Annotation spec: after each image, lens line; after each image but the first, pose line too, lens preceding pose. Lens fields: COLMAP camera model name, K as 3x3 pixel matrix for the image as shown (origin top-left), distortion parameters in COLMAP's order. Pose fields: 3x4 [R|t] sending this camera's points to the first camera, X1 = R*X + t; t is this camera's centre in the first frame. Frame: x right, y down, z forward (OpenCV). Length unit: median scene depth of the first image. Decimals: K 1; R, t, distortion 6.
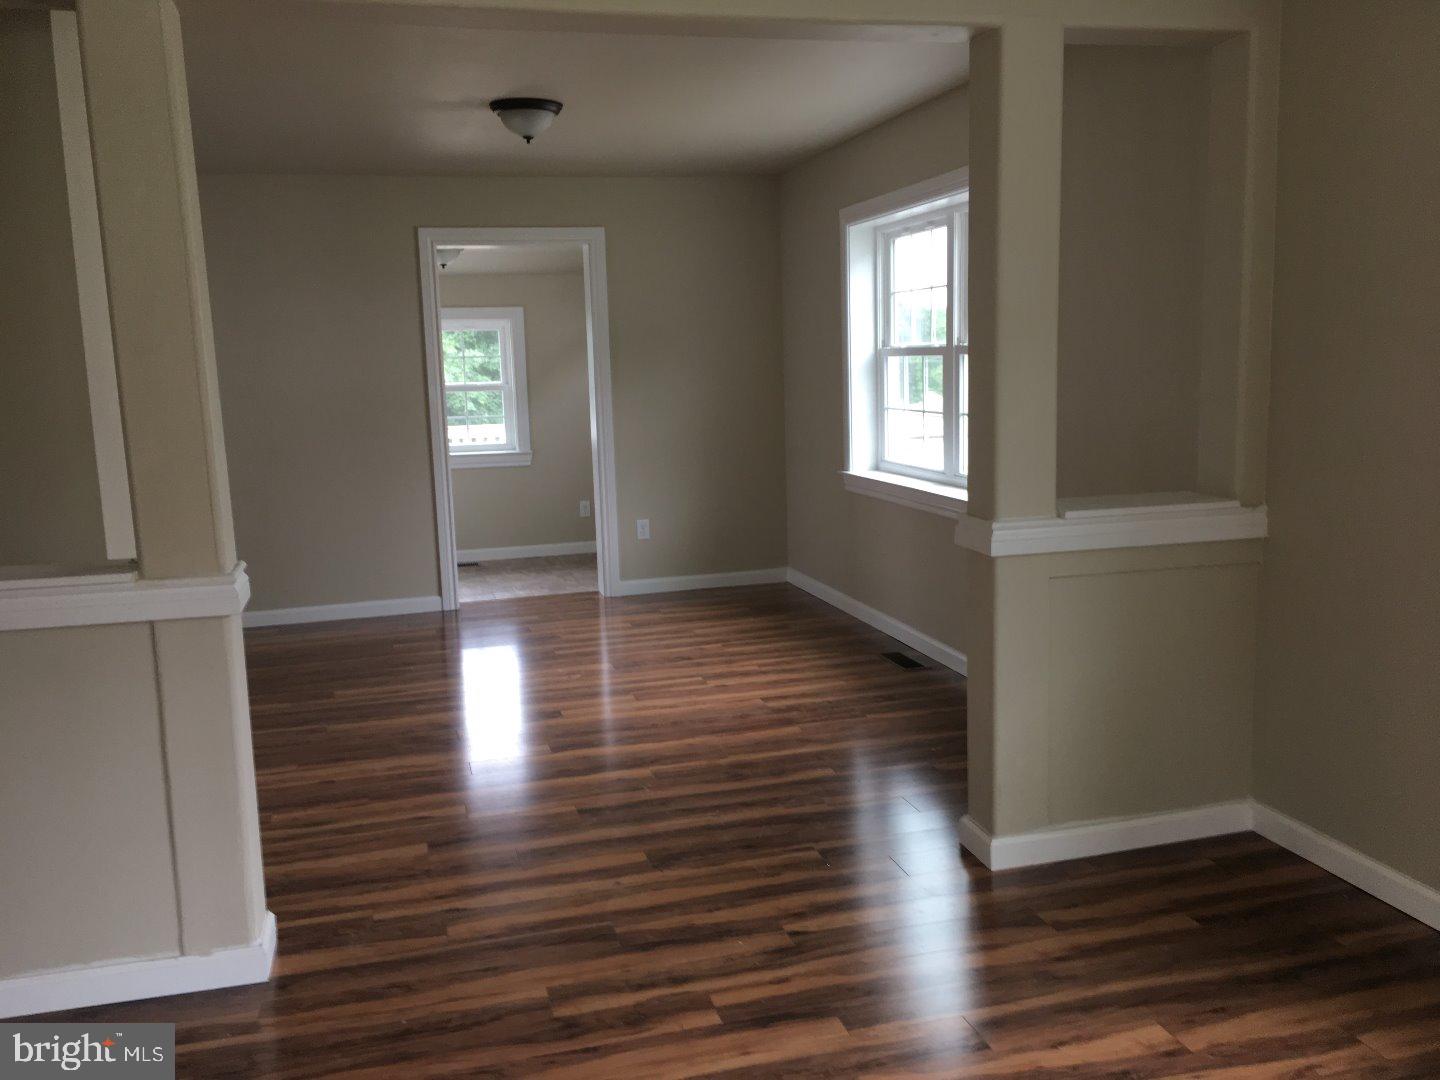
lens RADIAL K [[1230.0, 0, 721.1], [0, 1230.0, 538.8], [0, 0, 1]] dist [0.078283, -0.099241]
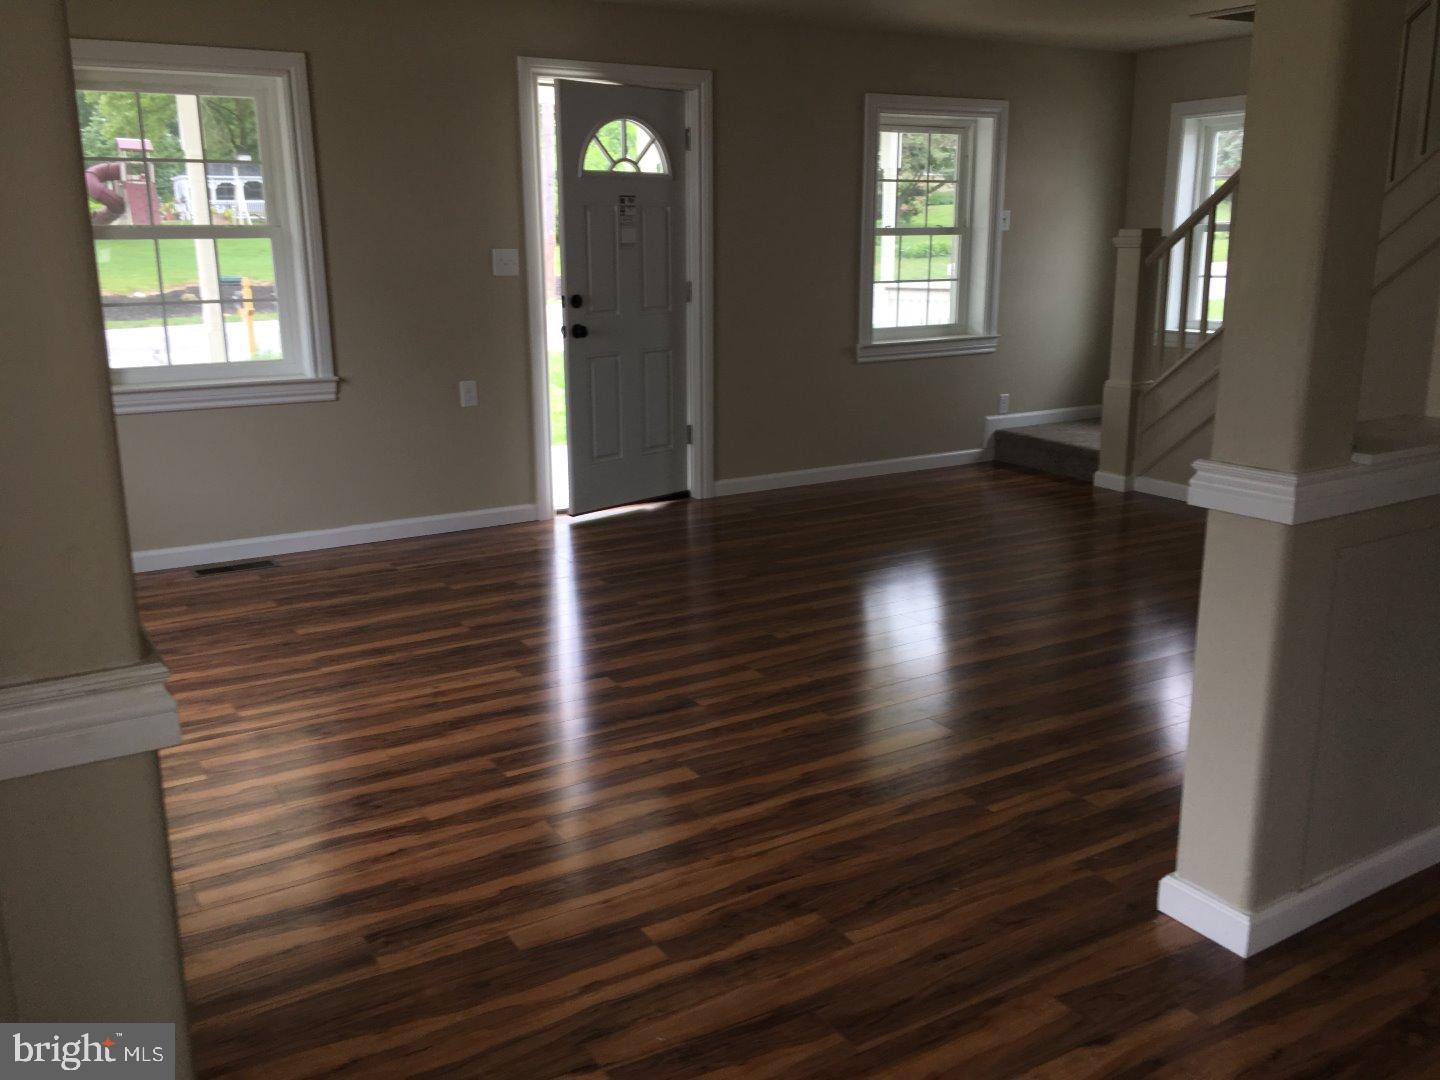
lens RADIAL K [[1230.0, 0, 717.1], [0, 1230.0, 540.4], [0, 0, 1]] dist [0.078283, -0.099241]
pose [[-0.960142, 0.101001, -0.260628, 0.125747], [-0.006910, 0.923570, 0.383368, -0.196440], [0.279429, 0.369889, -0.886060, 1.348994]]
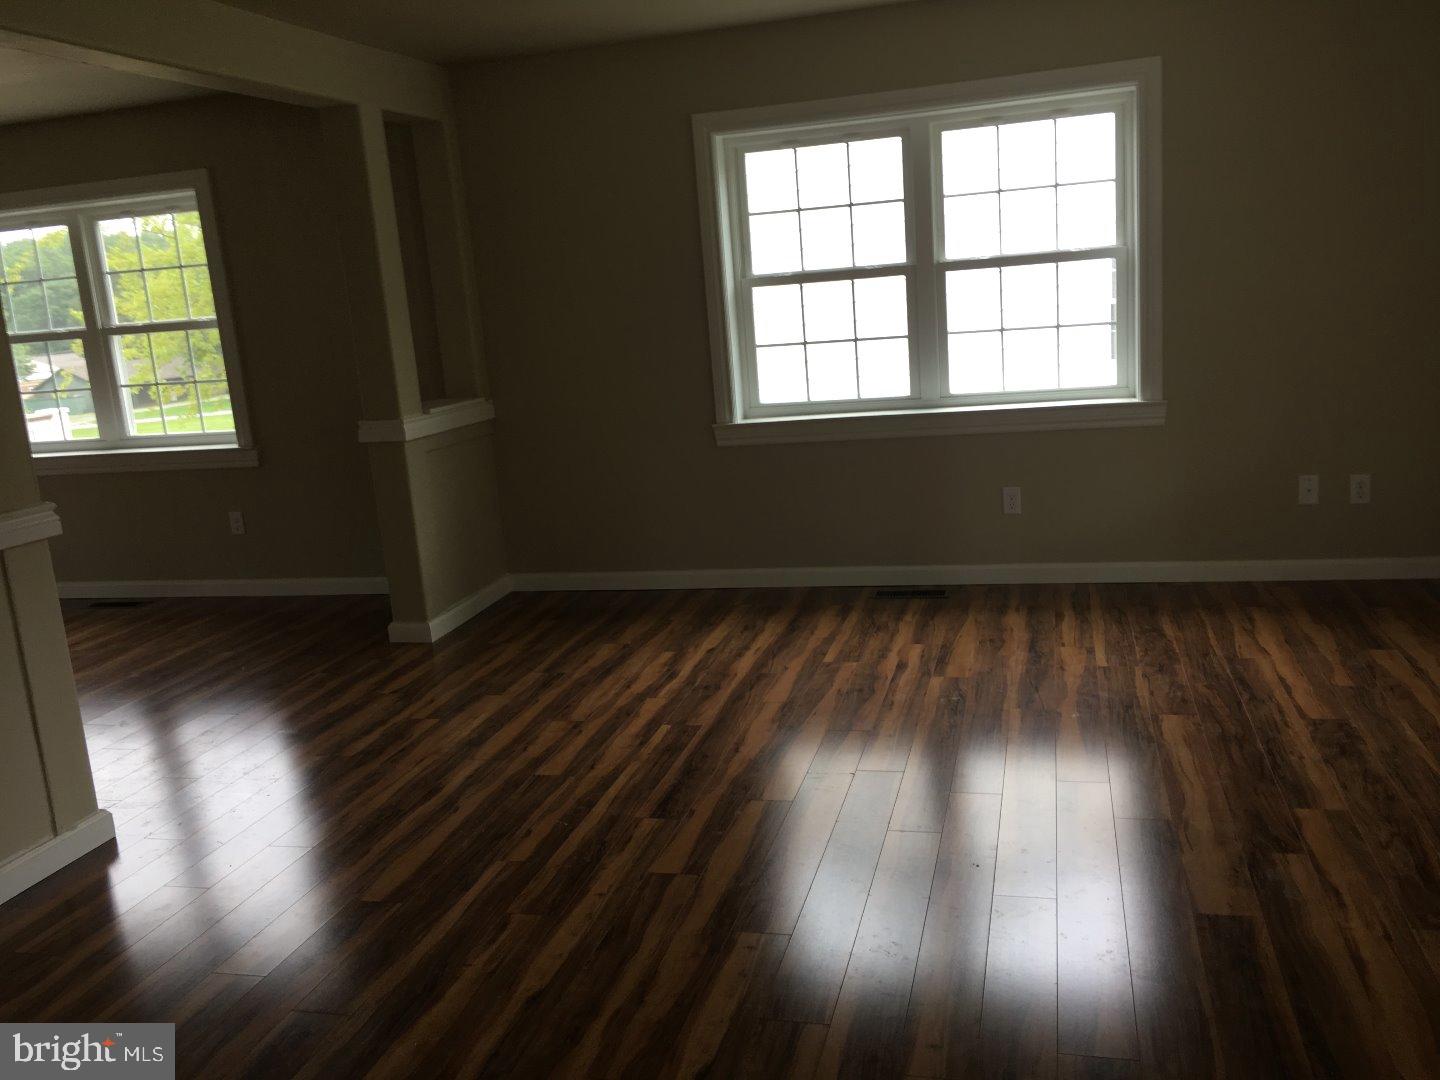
lens RADIAL K [[1230.0, 0, 722.0], [0, 1230.0, 535.0], [0, 0, 1]] dist [0.078283, -0.099241]
pose [[0.498614, -0.179051, 0.848130, -0.877724], [0.191979, 0.976946, 0.093381, 0.057822], [-0.845298, 0.116262, 0.521493, -0.138055]]
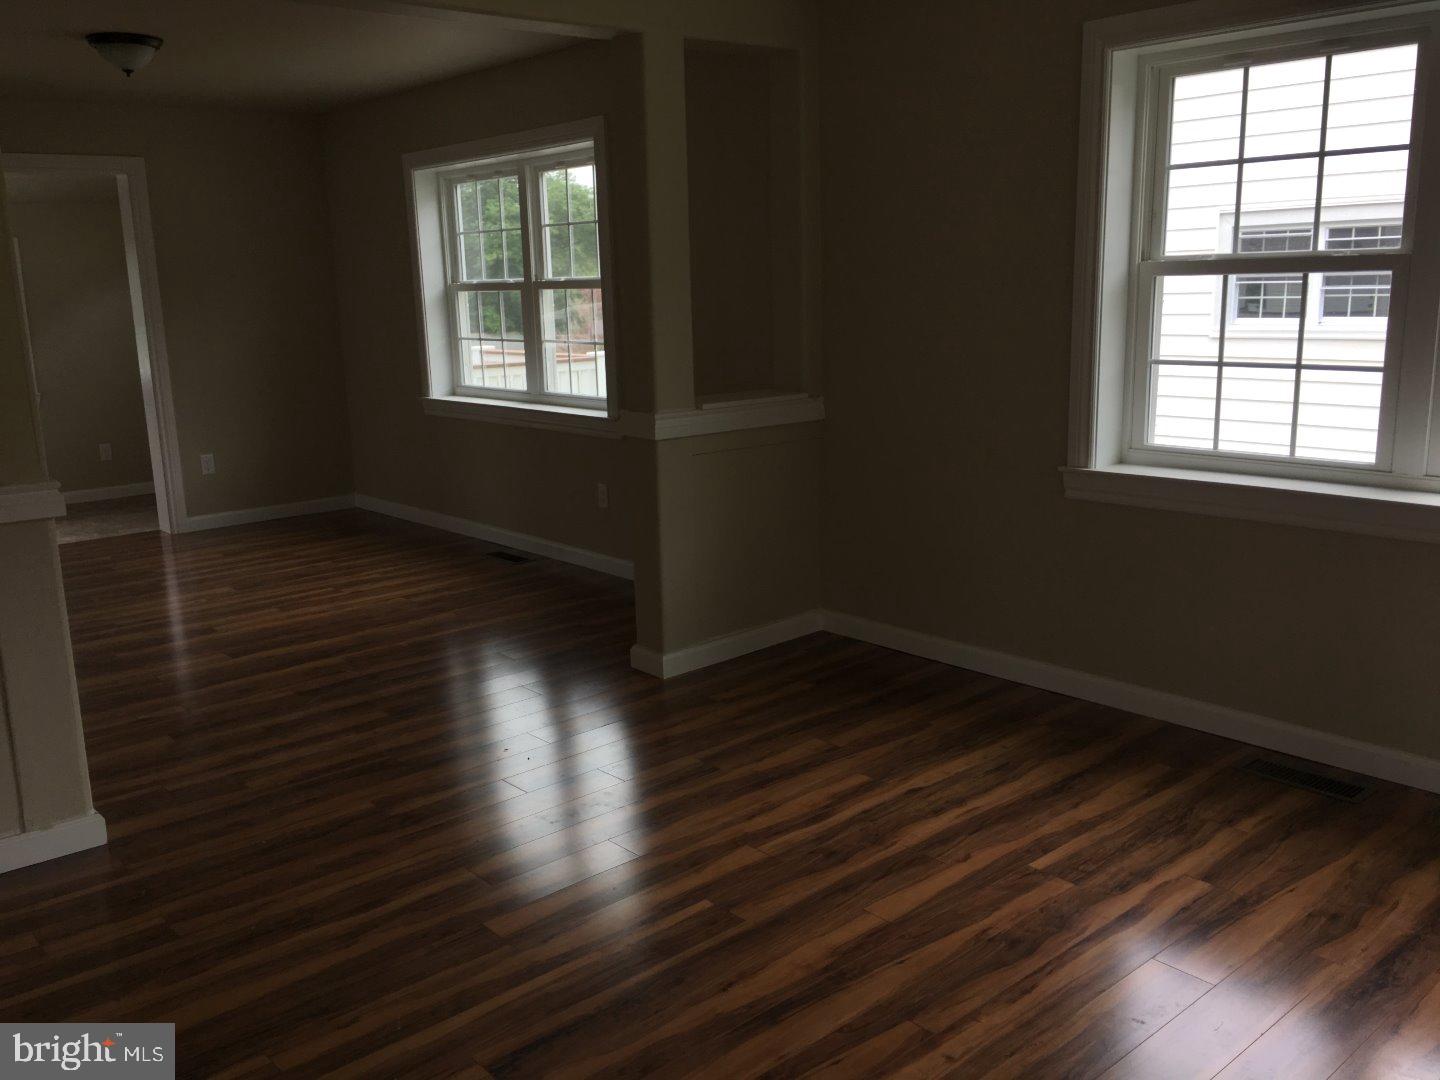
lens RADIAL K [[1230.0, 0, 722.7], [0, 1230.0, 533.6], [0, 0, 1]] dist [0.078283, -0.099241]
pose [[0.897985, -0.082701, 0.432184, -0.275154], [0.065239, 0.996347, 0.055103, 0.043310], [-0.435163, -0.021287, 0.900100, -0.204999]]
